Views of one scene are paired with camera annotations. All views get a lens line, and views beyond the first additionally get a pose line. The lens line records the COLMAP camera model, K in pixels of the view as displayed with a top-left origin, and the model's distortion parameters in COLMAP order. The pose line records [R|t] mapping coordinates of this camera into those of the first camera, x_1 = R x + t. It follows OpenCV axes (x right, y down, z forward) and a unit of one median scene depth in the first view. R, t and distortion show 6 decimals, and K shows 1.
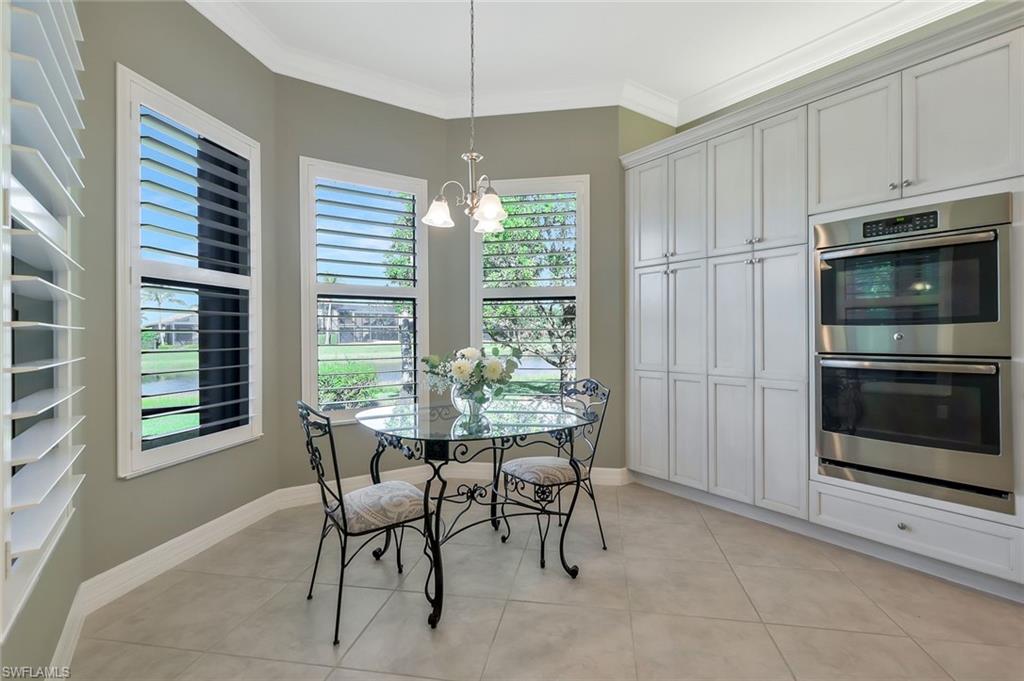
lens RADIAL K [[491.7, 0, 512.0], [0, 491.7, 333.5], [0, 0, 1]] dist [0.003515, -0.000186]
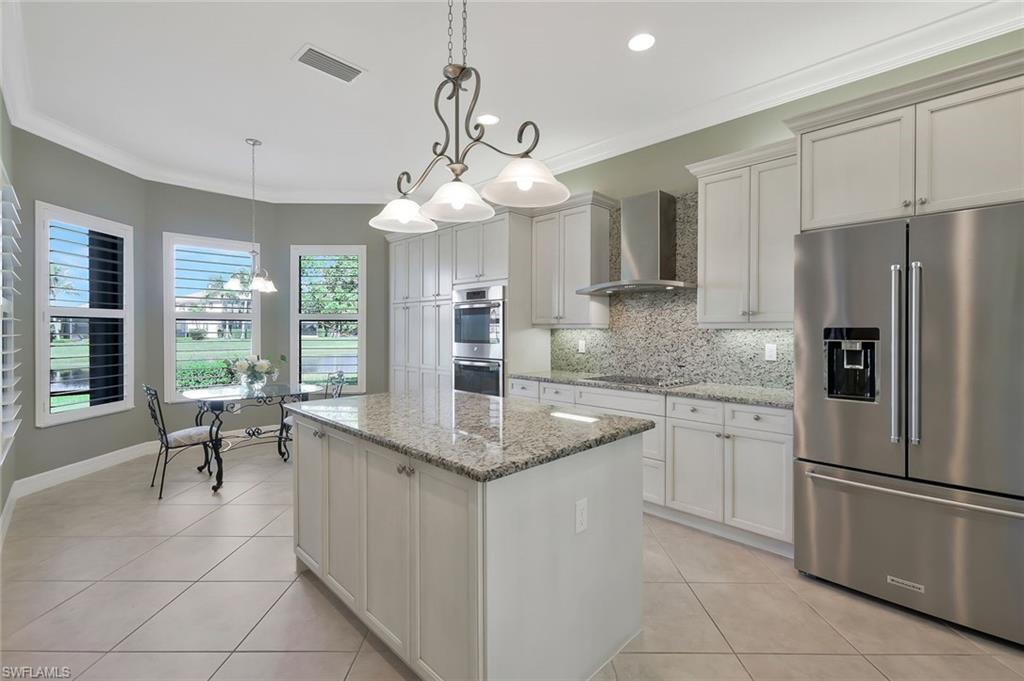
lens RADIAL K [[454.2, 0, 510.9], [0, 454.2, 331.7], [0, 0, 1]] dist [0.005564, 0.000364]
pose [[0.986448, 0.006831, 0.163932, 0.520752], [-0.007945, 0.999950, 0.006141, -0.068041], [-0.163881, -0.007360, 0.986453, -0.758321]]
